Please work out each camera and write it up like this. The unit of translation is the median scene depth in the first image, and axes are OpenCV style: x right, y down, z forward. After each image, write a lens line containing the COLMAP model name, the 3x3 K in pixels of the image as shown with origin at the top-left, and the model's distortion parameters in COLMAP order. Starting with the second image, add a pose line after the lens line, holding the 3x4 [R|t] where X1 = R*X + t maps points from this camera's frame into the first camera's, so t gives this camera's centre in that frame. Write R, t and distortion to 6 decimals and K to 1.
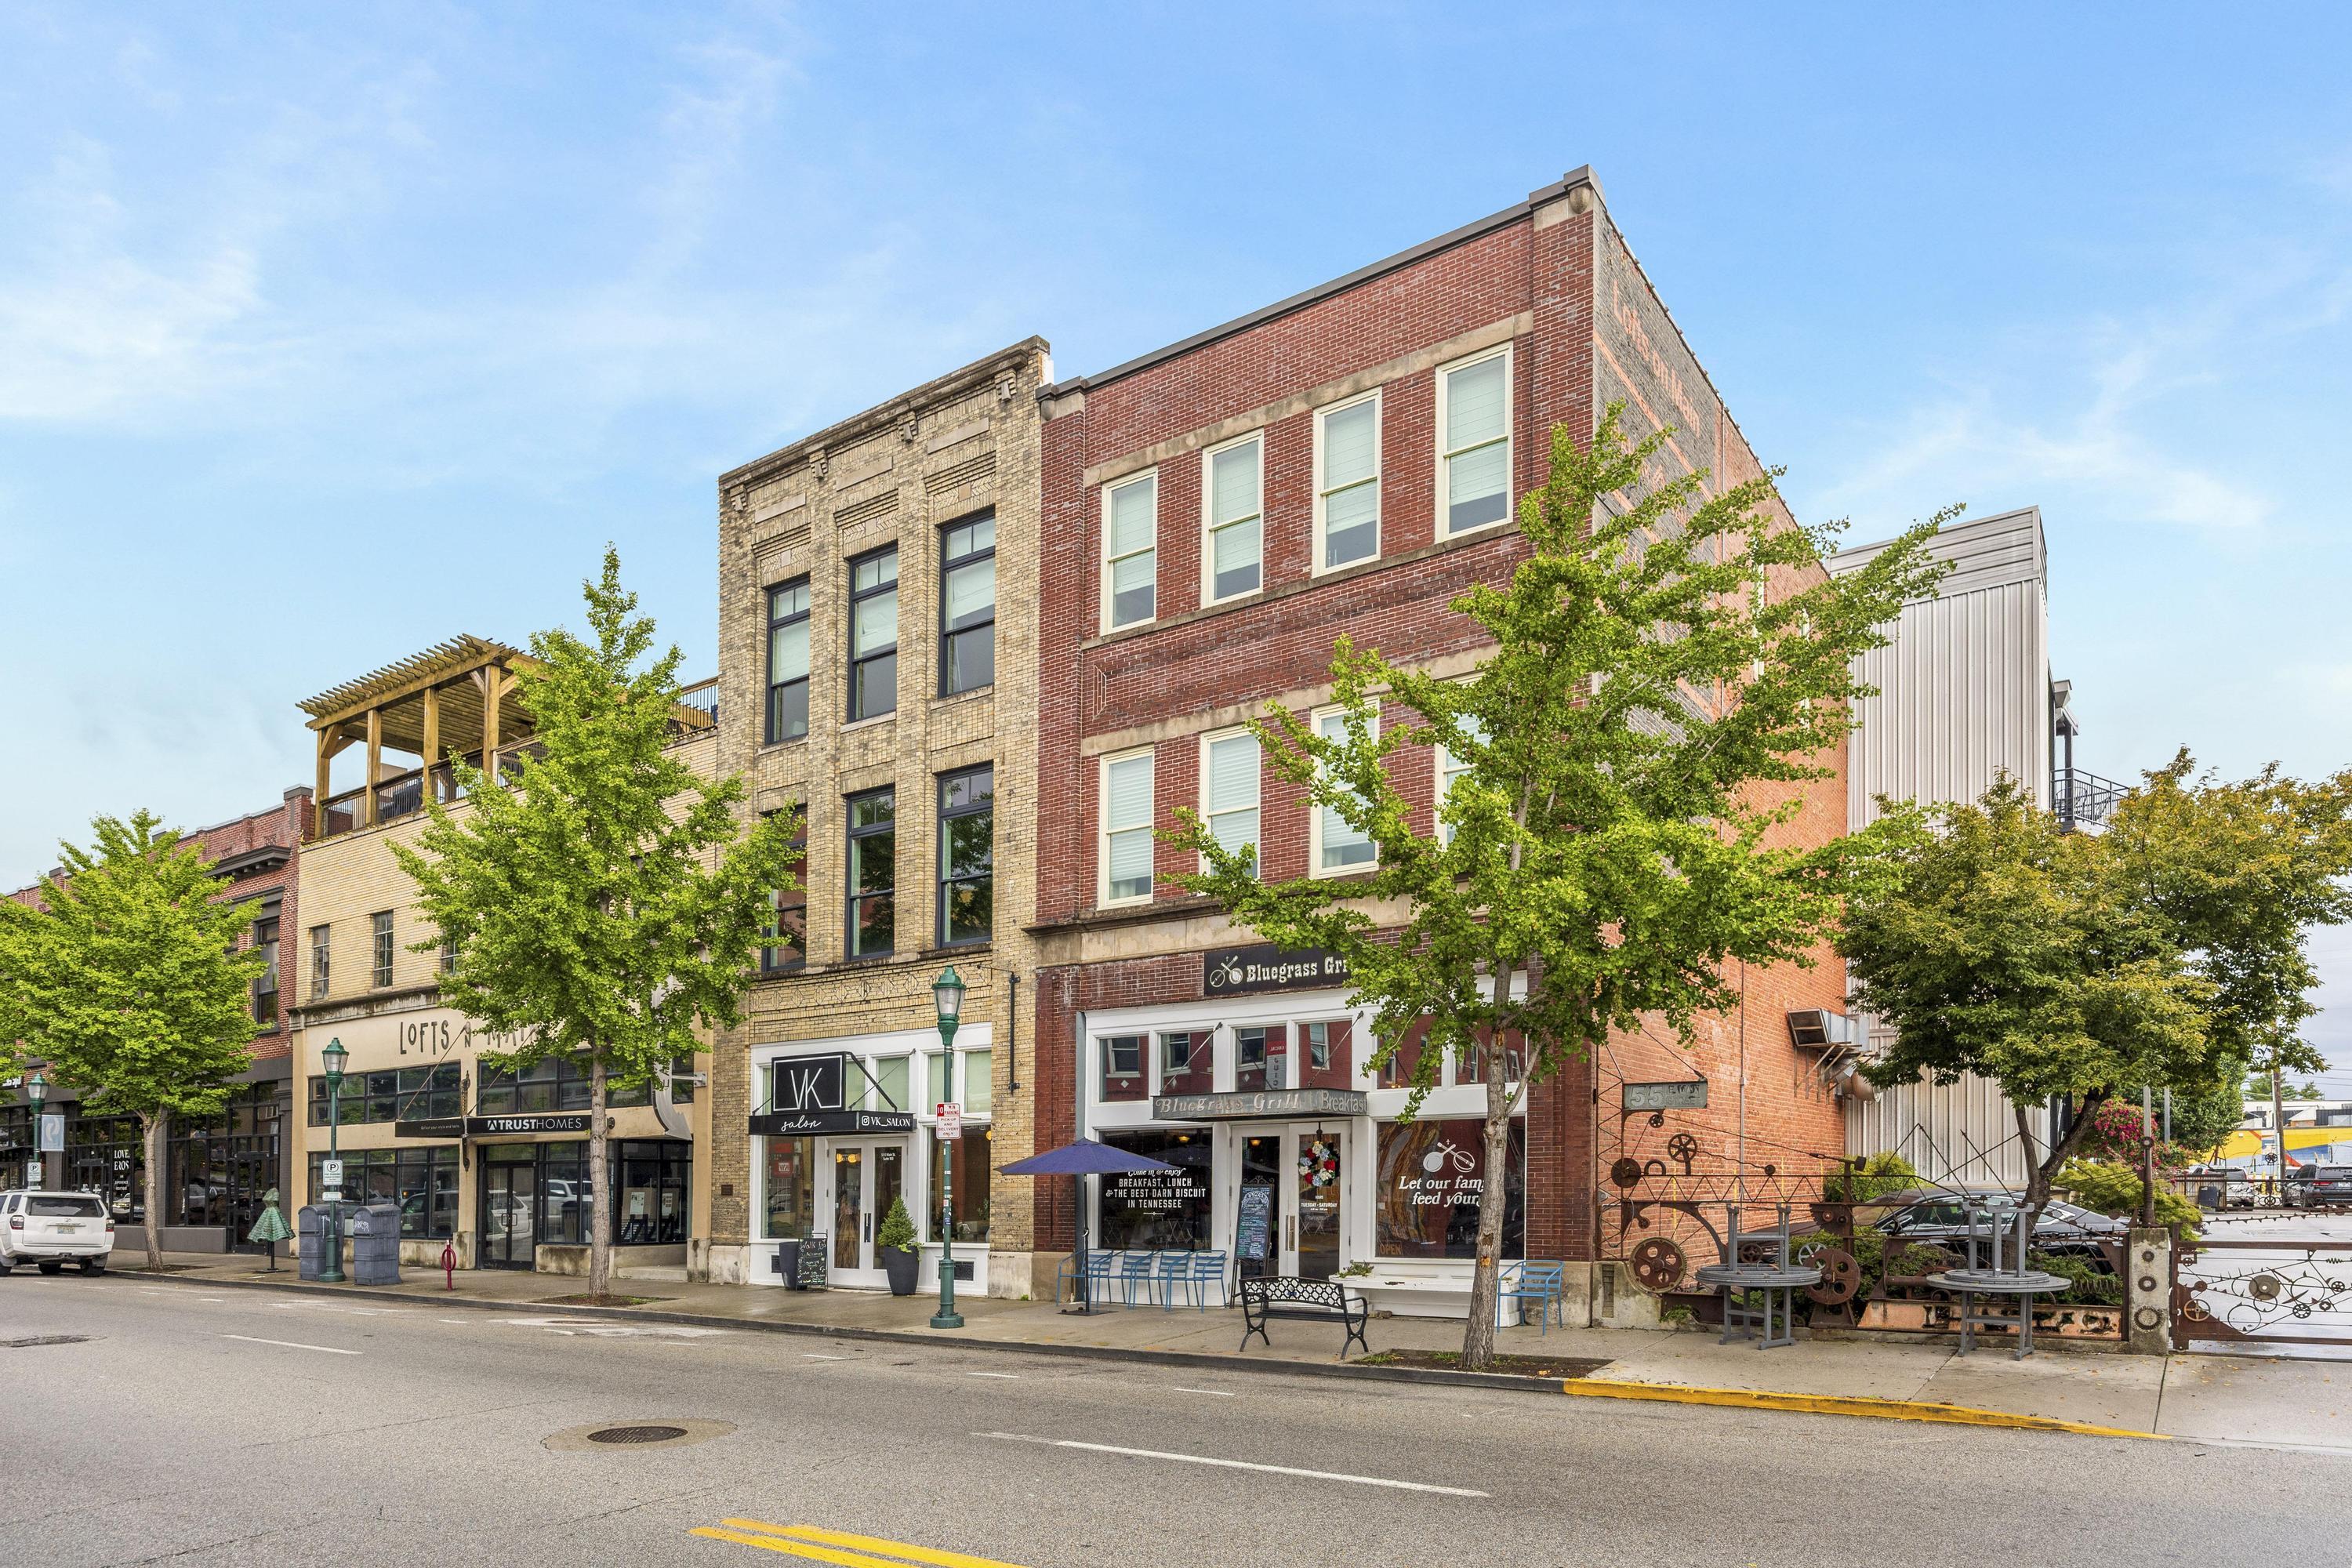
lens RADIAL K [[1428.3, 0, 1143.0], [0, 1428.3, 989.9], [0, 0, 1]] dist [0.002144, 0.000535]
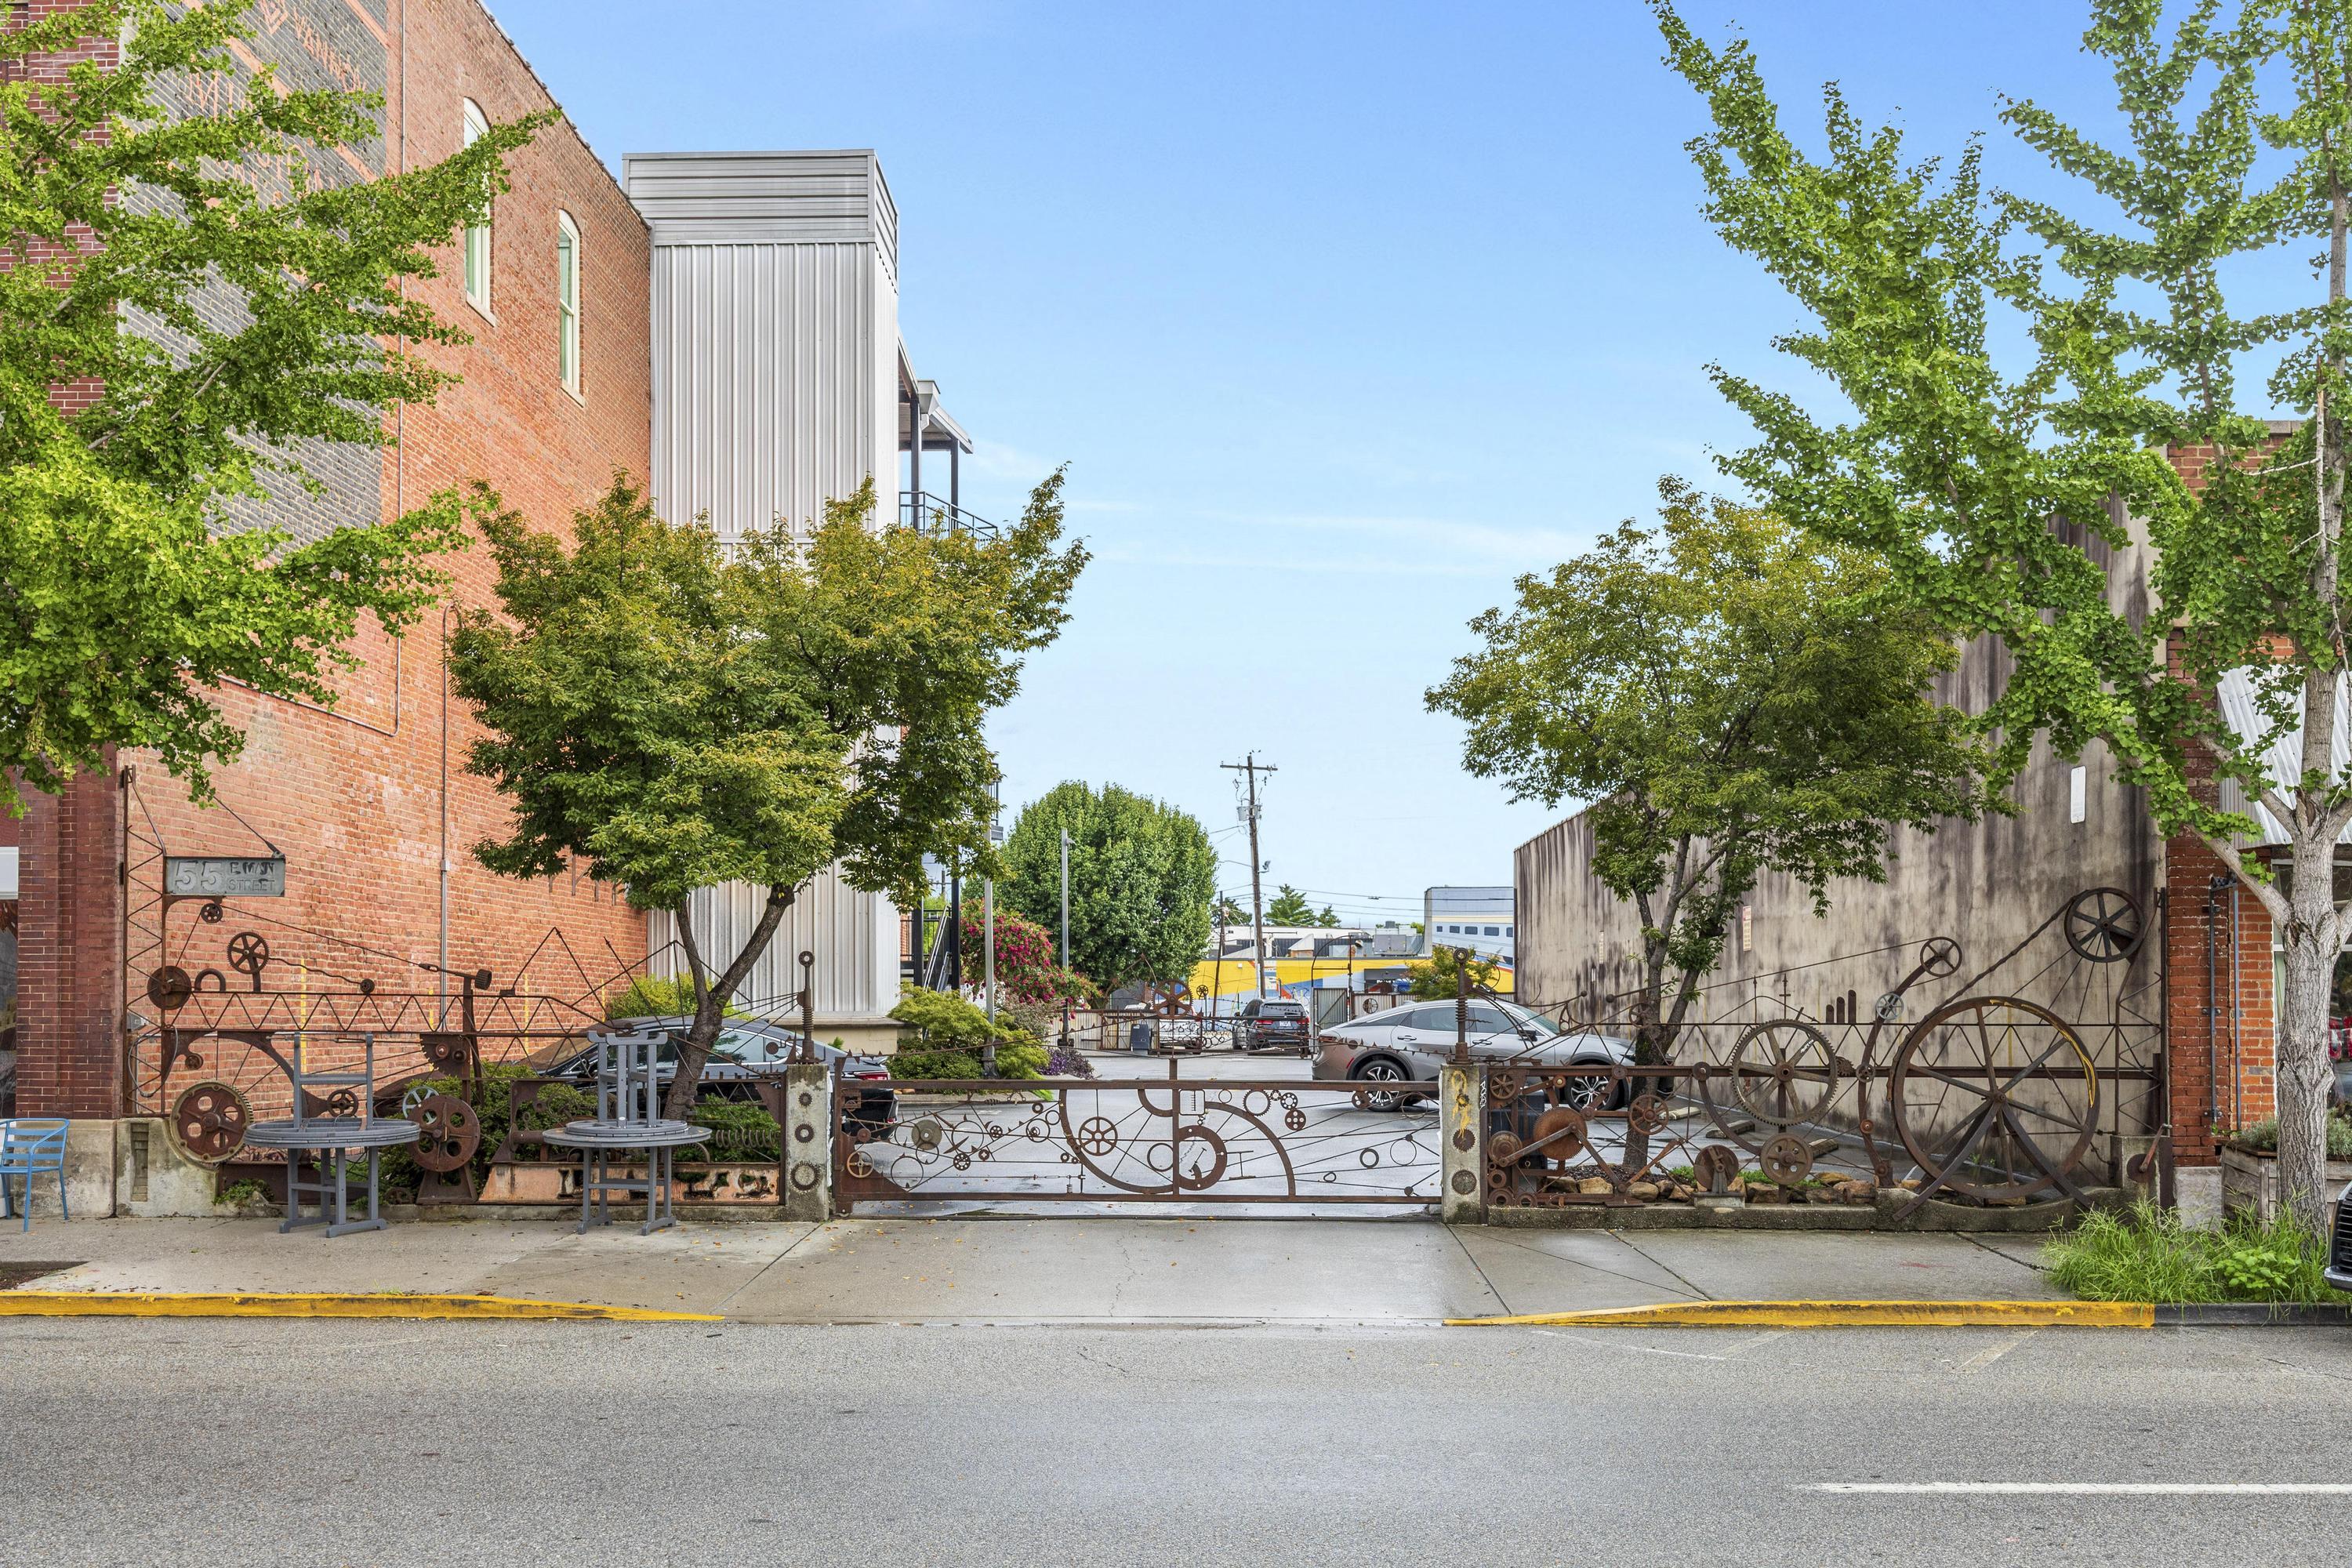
lens RADIAL K [[2138.2, 0, 1175.9], [0, 2138.2, 785.4], [0, 0, 1]] dist [-0.001236, 0.000000]
pose [[0.847465, 0.067213, 0.526579, 0.225009], [-0.080046, 0.996790, 0.001593, -0.008722], [-0.524781, -0.043501, 0.850125, -0.123724]]
